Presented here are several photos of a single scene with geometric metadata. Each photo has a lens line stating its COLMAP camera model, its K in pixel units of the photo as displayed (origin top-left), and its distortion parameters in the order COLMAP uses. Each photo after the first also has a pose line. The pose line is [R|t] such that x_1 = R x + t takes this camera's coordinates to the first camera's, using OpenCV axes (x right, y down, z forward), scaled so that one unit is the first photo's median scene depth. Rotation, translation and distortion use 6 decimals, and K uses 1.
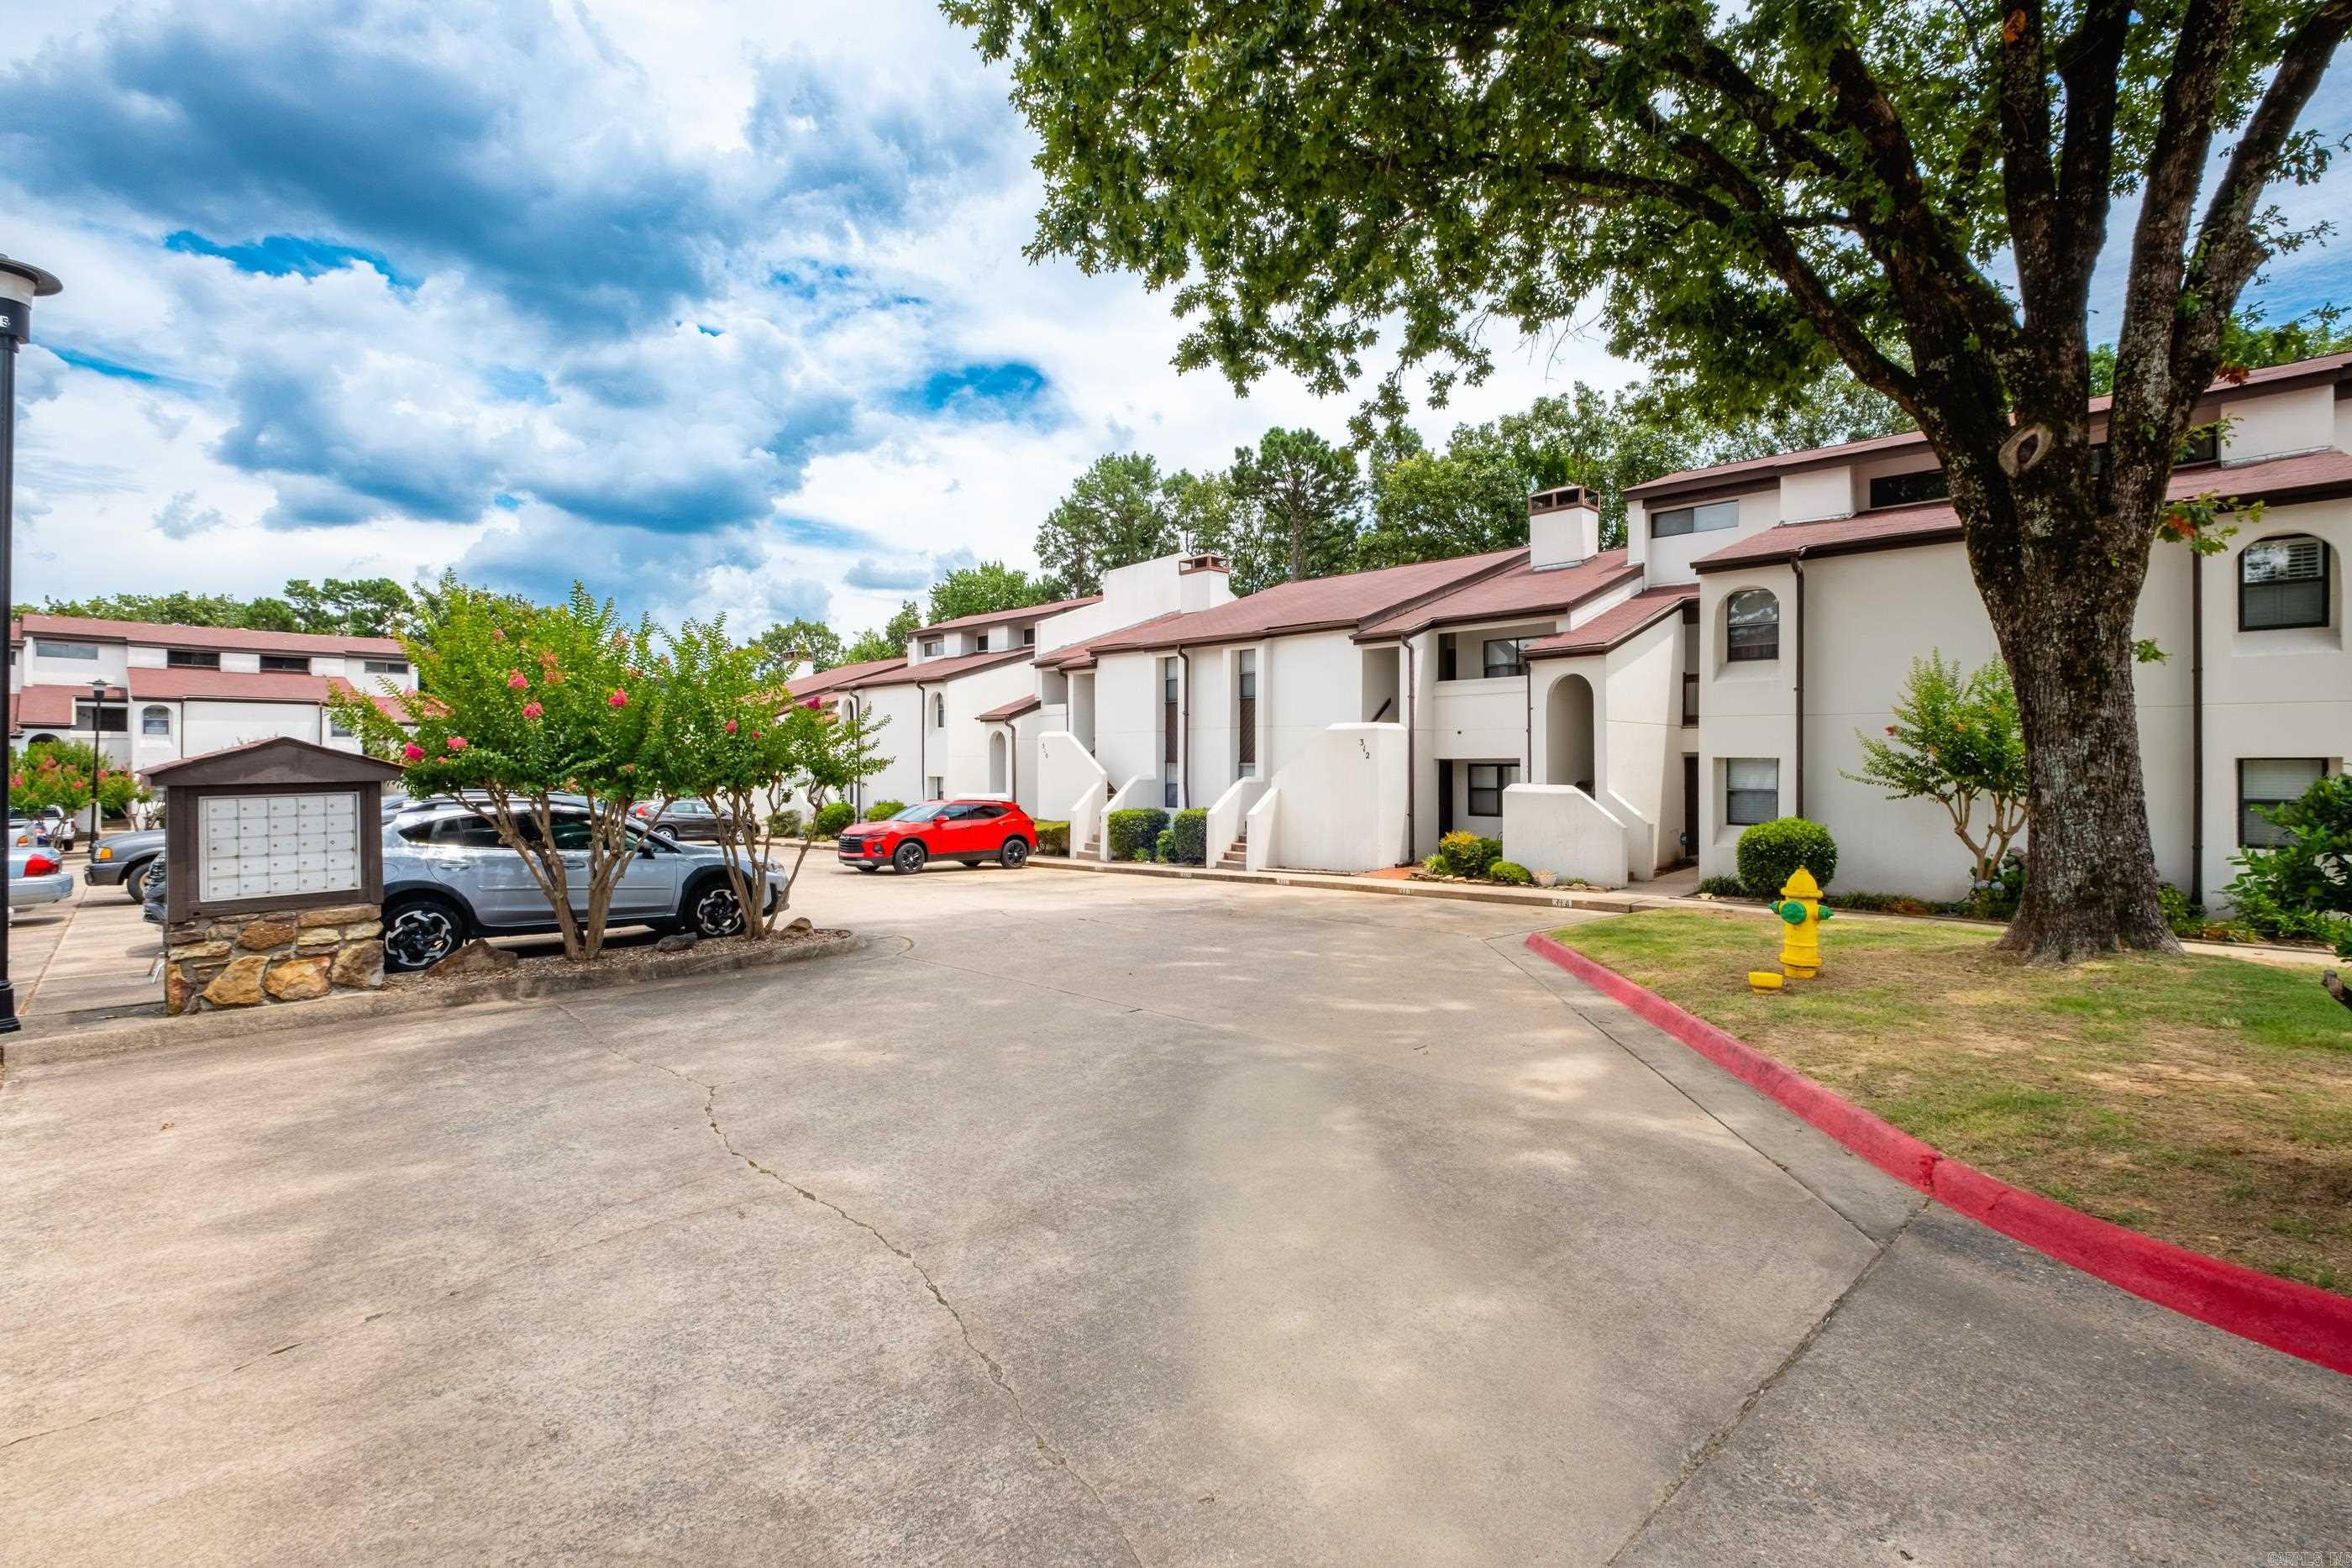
lens RADIAL K [[1038.6, 0, 1180.7], [0, 1038.6, 784.9], [0, 0, 1]] dist [0.007903, -0.005628]
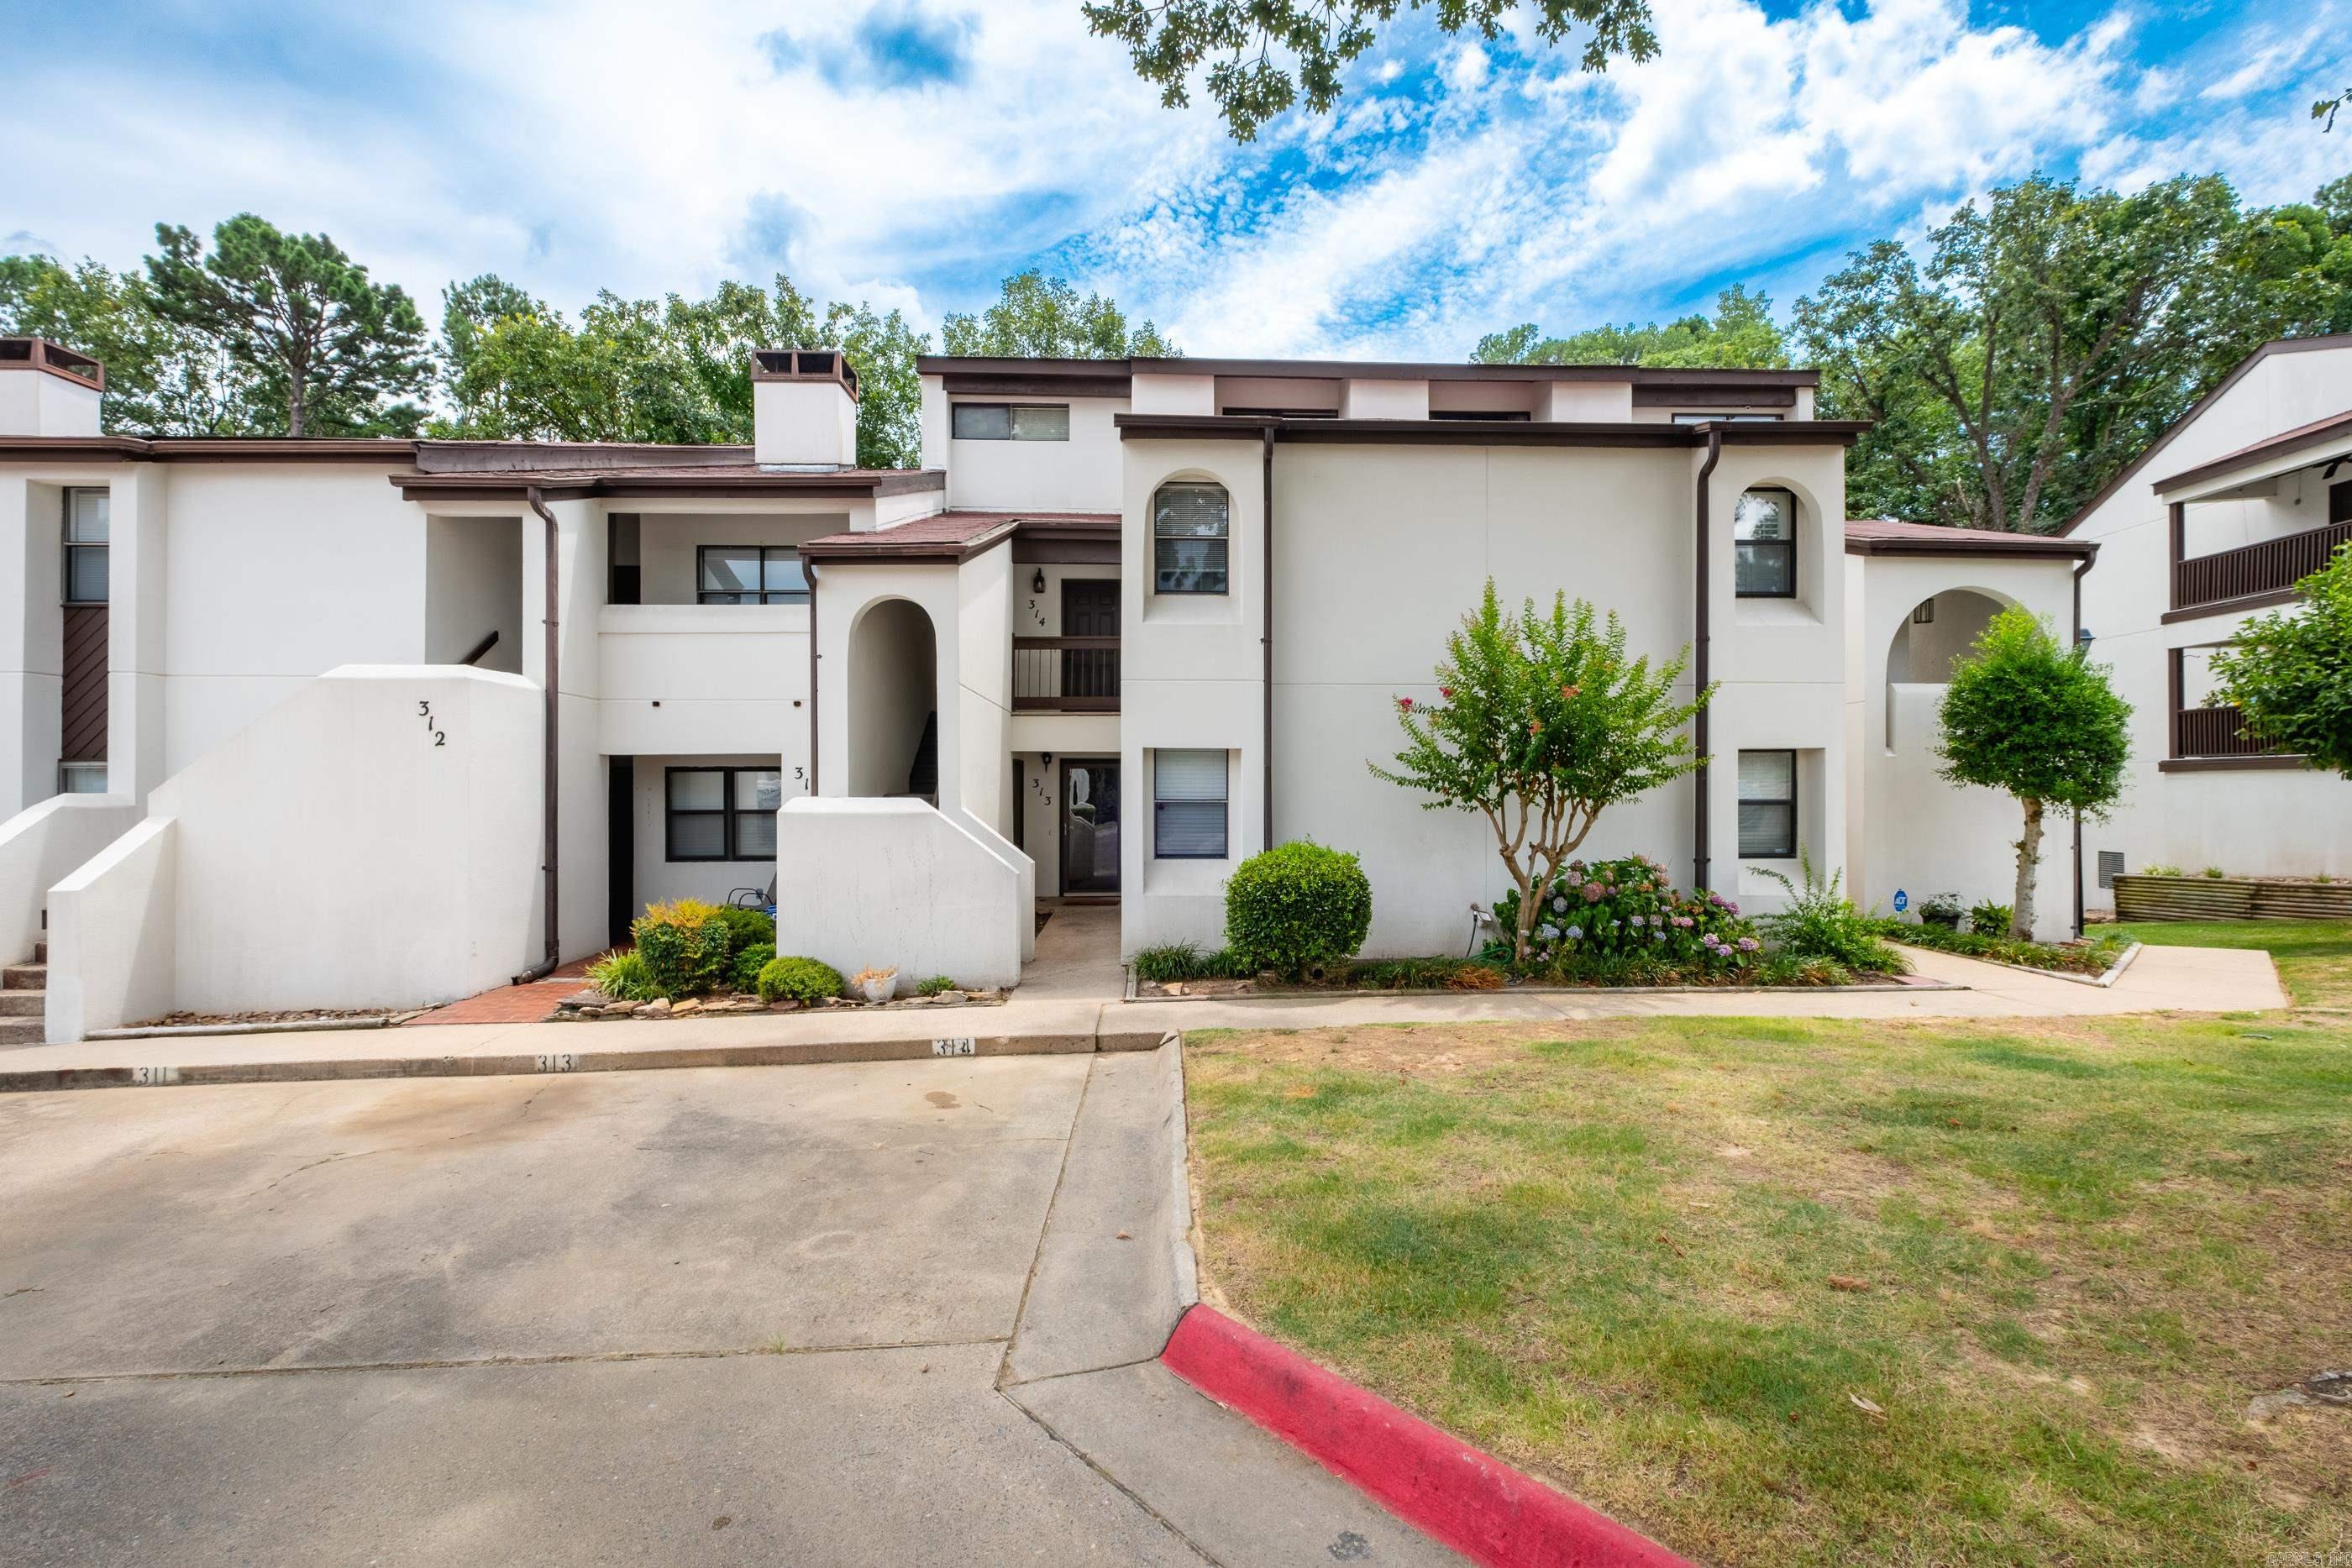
lens RADIAL K [[1038.6, 0, 1186.2], [0, 1038.6, 783.9], [0, 0, 1]] dist [0.007903, -0.005628]
pose [[0.697375, 0.005678, 0.716684, 0.077618], [0.018654, 0.999486, -0.026069, 0.007715], [-0.716464, 0.031549, 0.696911, 0.432840]]
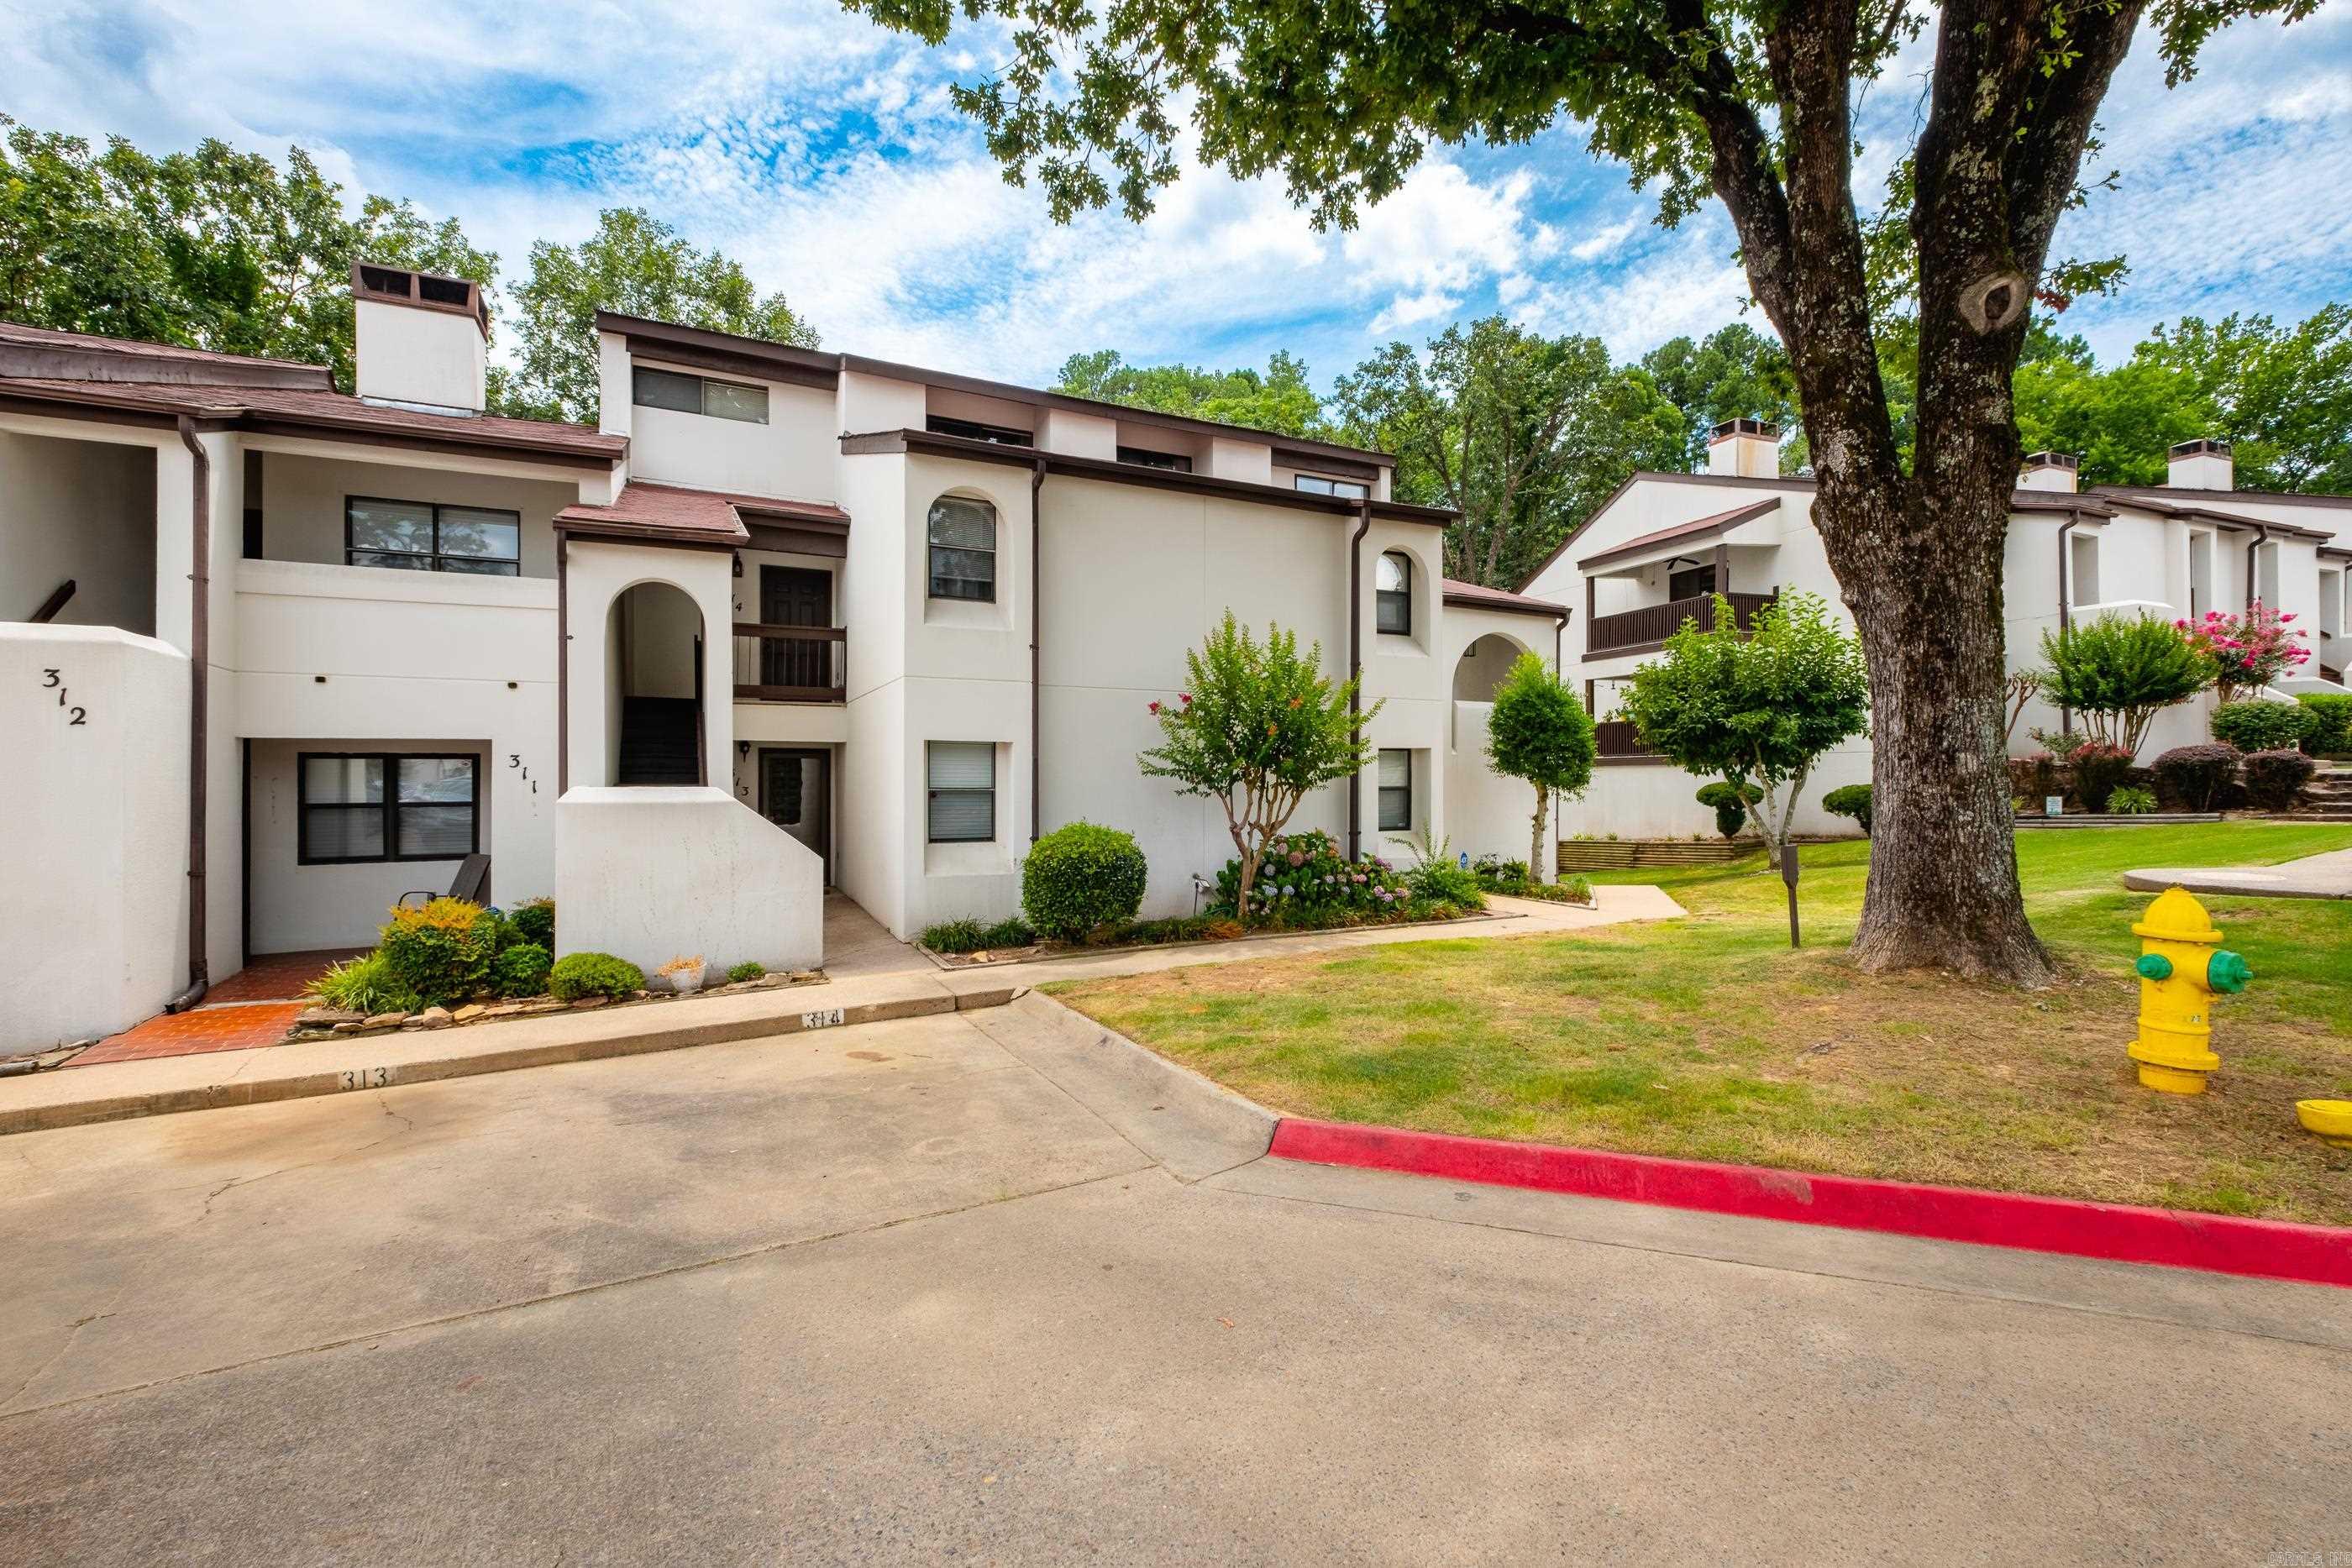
lens RADIAL K [[1038.6, 0, 1204.0], [0, 1038.6, 783.1], [0, 0, 1]] dist [0.007903, -0.005628]
pose [[0.321271, -0.001971, 0.946985, -0.033947], [0.025746, 0.999646, -0.006654, 0.006575], [-0.946637, 0.026518, 0.321208, 0.480100]]
